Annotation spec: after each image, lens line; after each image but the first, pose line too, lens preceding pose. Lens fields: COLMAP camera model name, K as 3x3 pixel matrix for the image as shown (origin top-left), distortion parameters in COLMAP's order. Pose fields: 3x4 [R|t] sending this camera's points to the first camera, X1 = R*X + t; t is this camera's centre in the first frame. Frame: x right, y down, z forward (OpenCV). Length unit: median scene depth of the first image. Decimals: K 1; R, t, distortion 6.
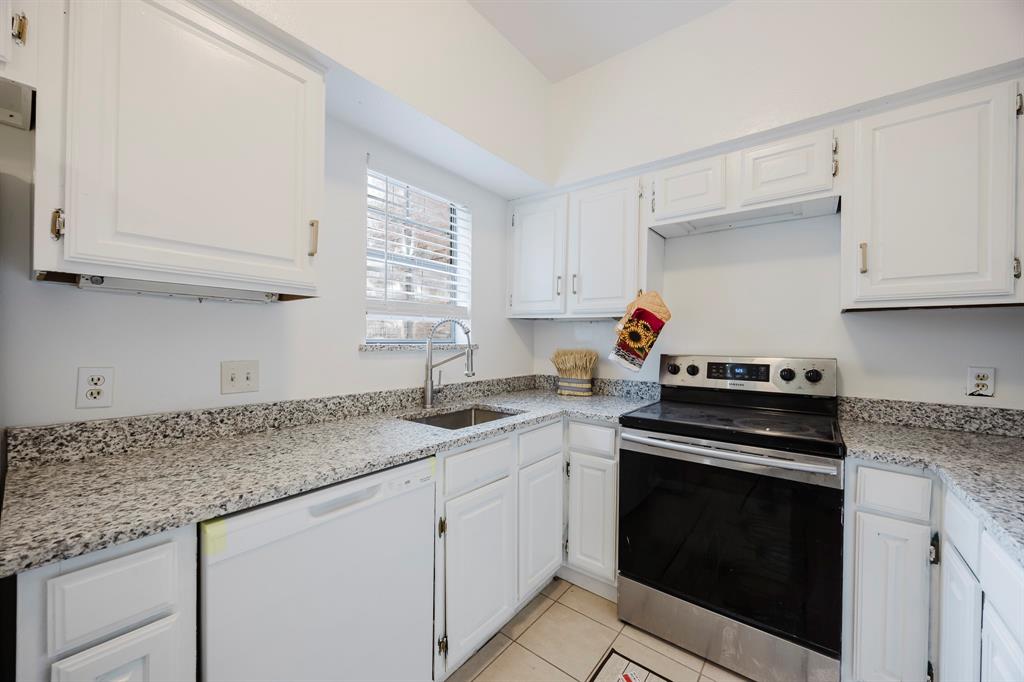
lens RADIAL K [[387.3, 0, 513.4], [0, 387.3, 342.5], [0, 0, 1]] dist [-0.002807, 0.000383]
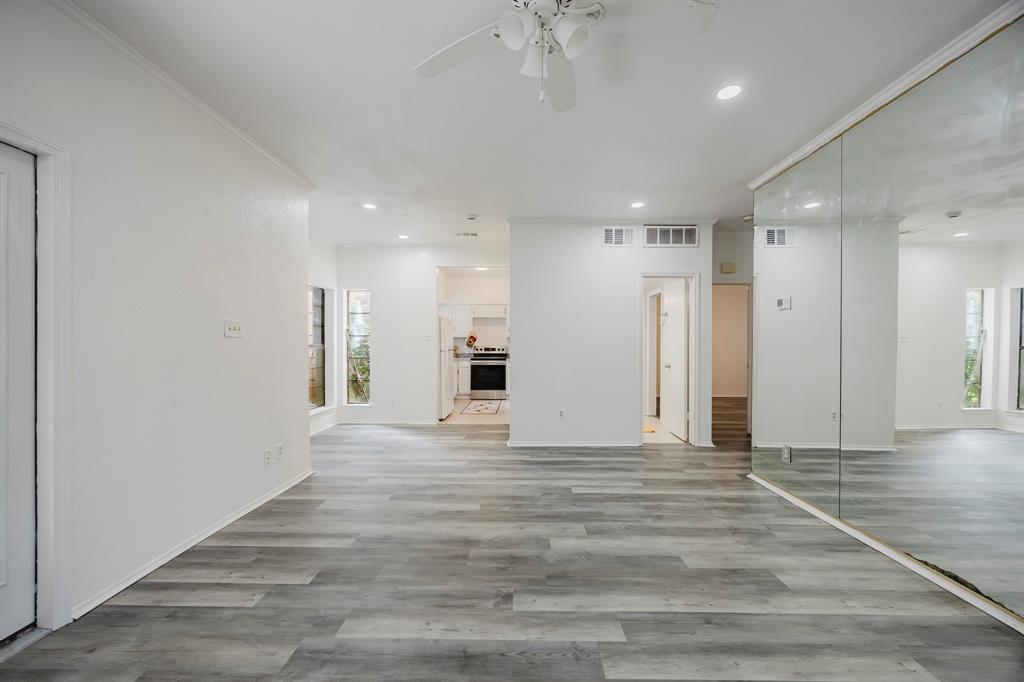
lens RADIAL K [[387.3, 0, 520.2], [0, 387.3, 346.7], [0, 0, 1]] dist [-0.002807, 0.000383]
pose [[0.790052, -0.012159, 0.612919, -2.155496], [0.004834, 0.999896, 0.013605, -0.022364], [-0.613021, -0.007786, 0.790029, -3.147898]]
